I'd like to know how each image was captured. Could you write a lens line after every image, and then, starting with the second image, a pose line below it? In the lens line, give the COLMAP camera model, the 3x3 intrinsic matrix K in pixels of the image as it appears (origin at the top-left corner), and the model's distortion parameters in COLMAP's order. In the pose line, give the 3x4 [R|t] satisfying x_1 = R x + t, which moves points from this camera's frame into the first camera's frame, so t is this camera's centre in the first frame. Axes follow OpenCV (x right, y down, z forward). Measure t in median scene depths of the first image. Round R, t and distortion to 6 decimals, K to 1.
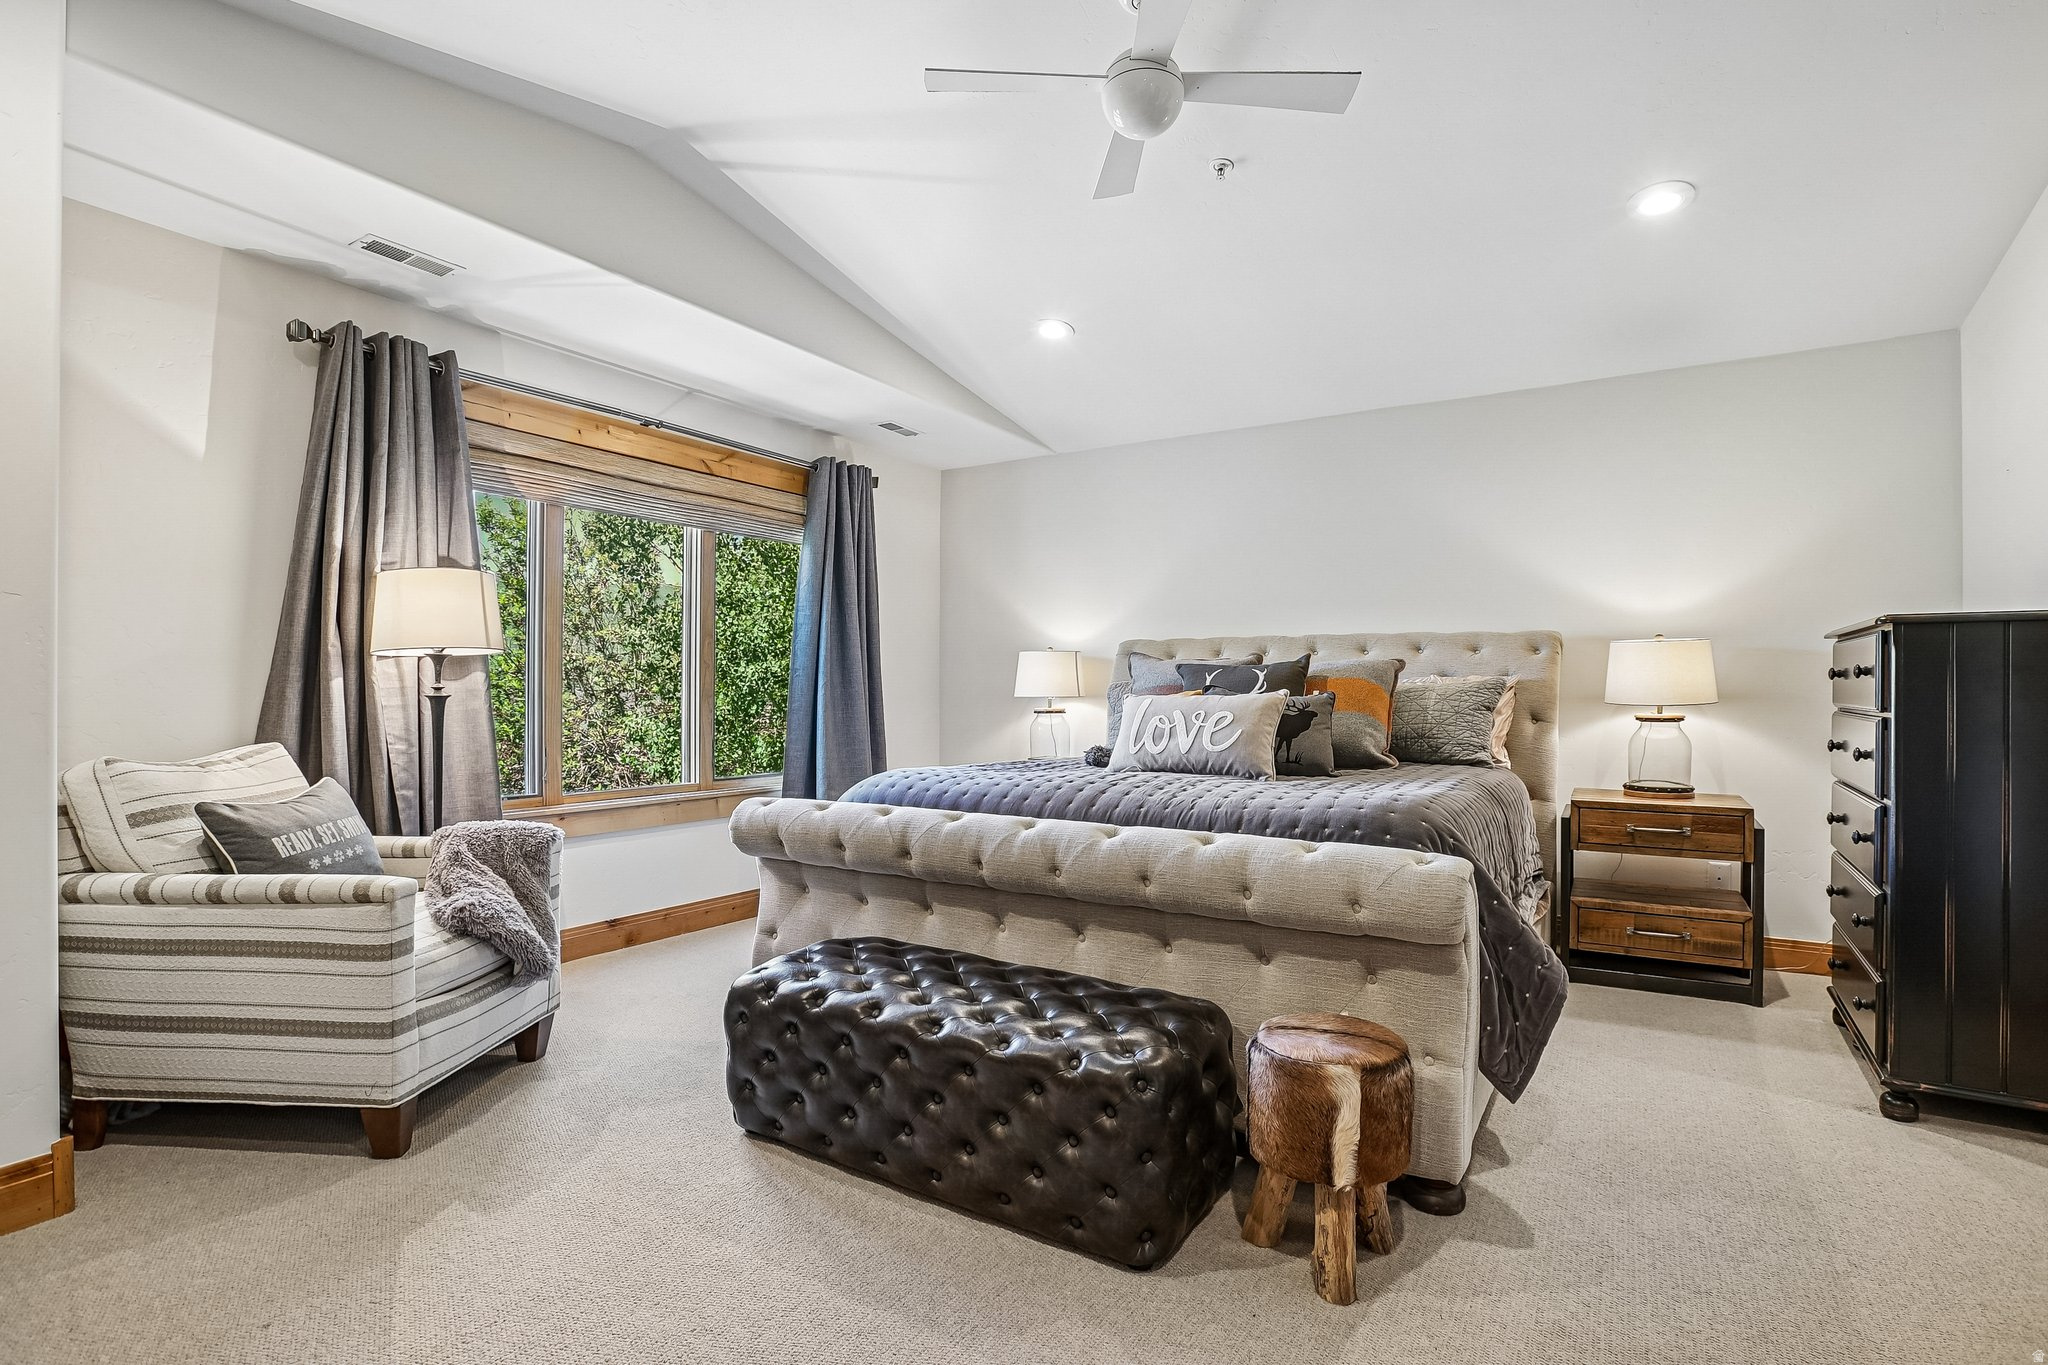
lens RADIAL K [[985.3, 0, 1020.3], [0, 985.3, 685.3], [0, 0, 1]] dist [-0.001983, -0.000234]
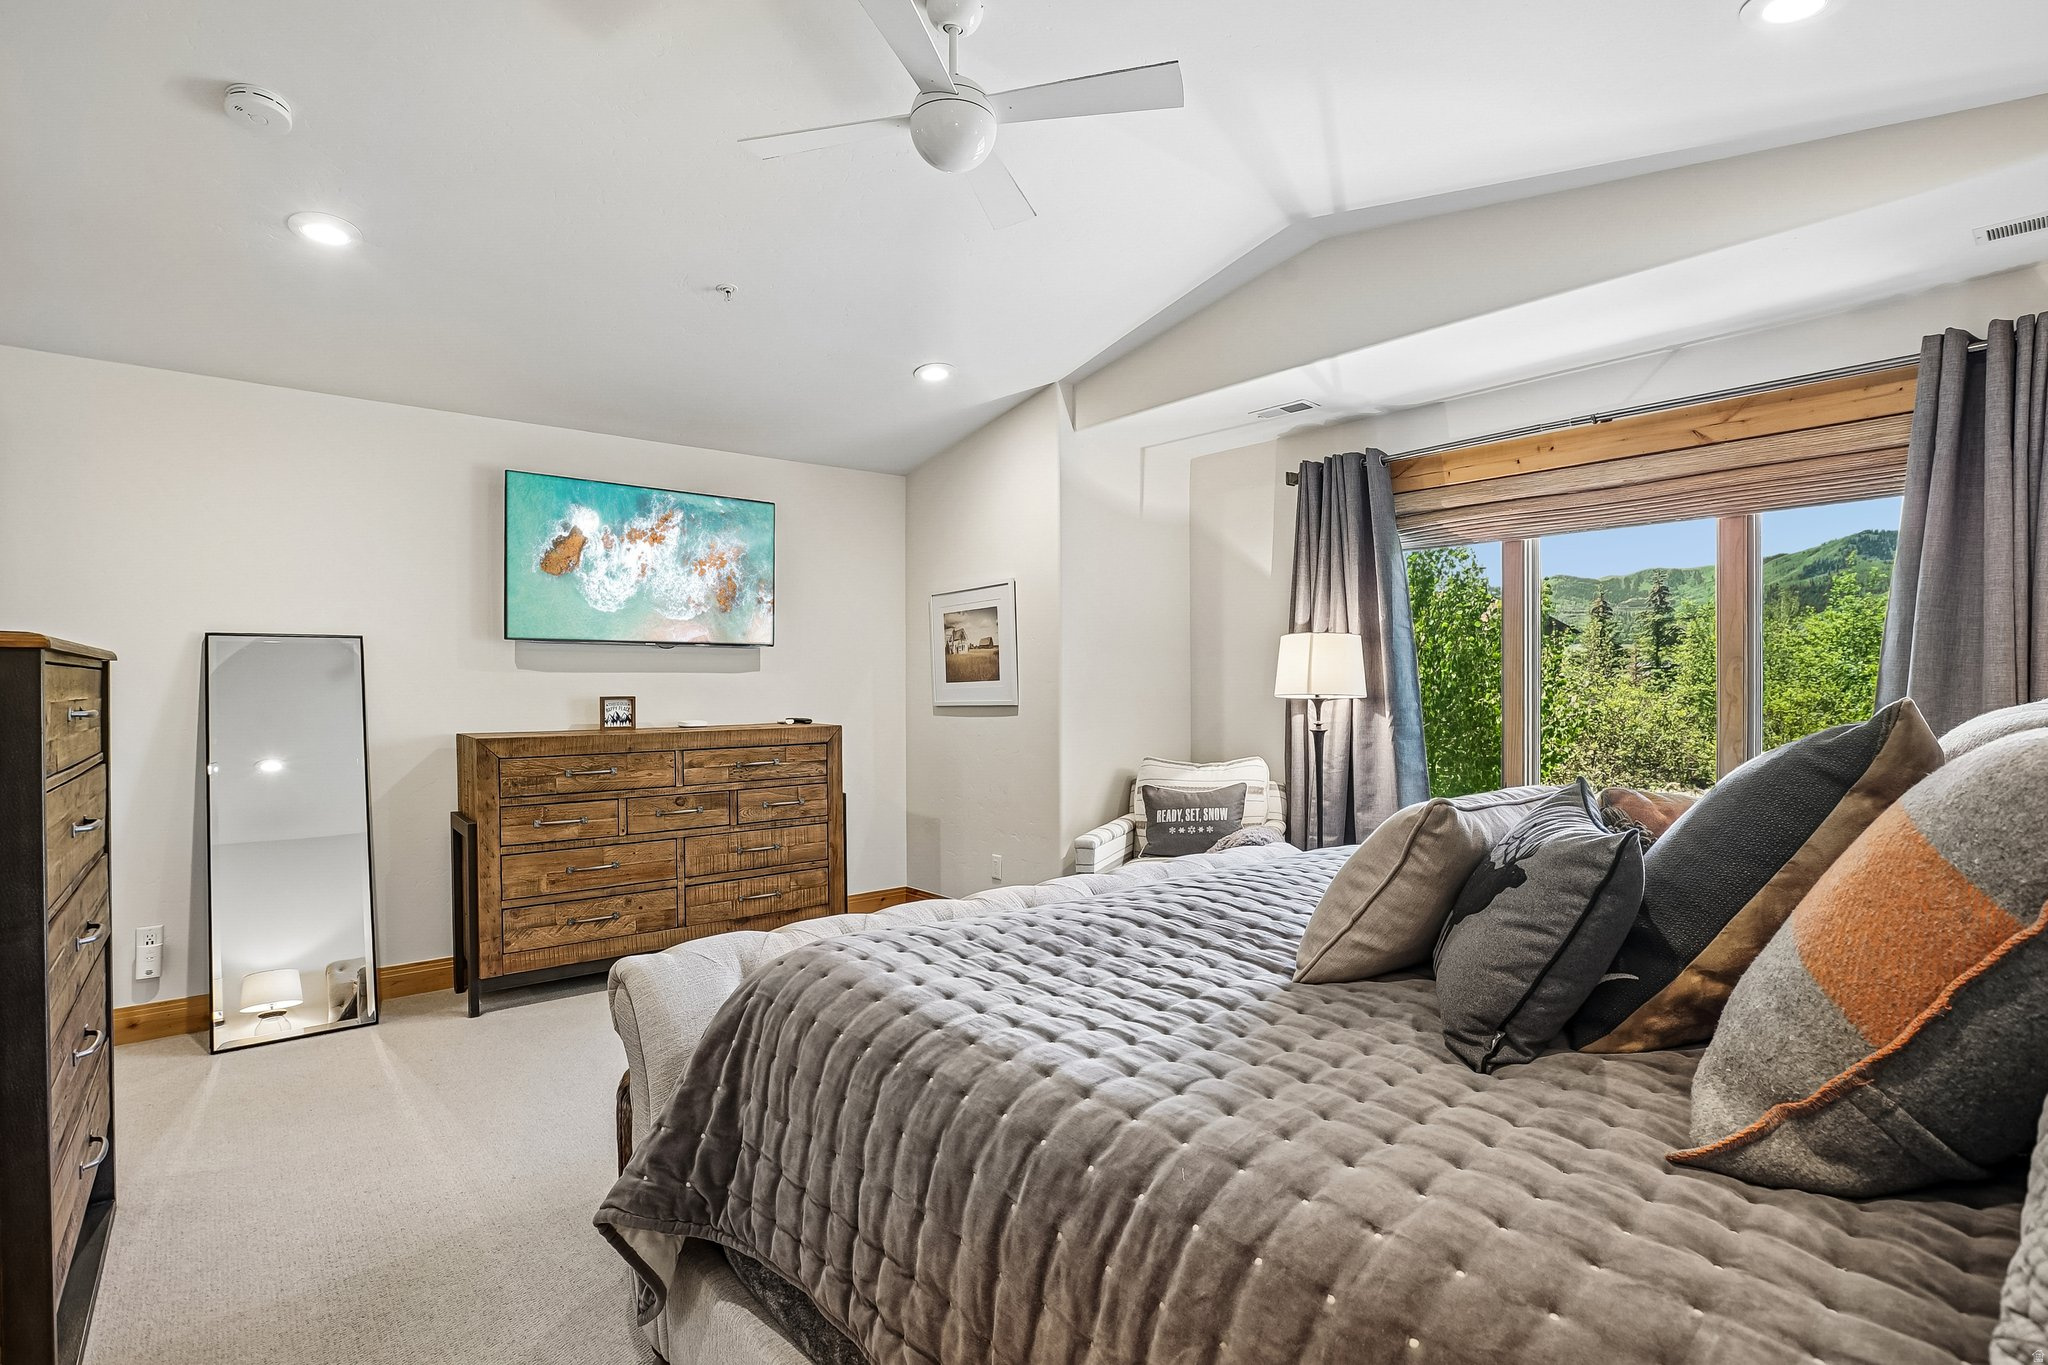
lens RADIAL K [[985.3, 0, 1020.3], [0, 985.3, 682.0], [0, 0, 1]] dist [-0.001983, -0.000234]
pose [[-0.324073, 0.000548, -0.946032, 0.760568], [-0.001507, 0.999998, 0.001096, -0.052809], [0.946031, 0.001781, -0.324071, 1.044566]]
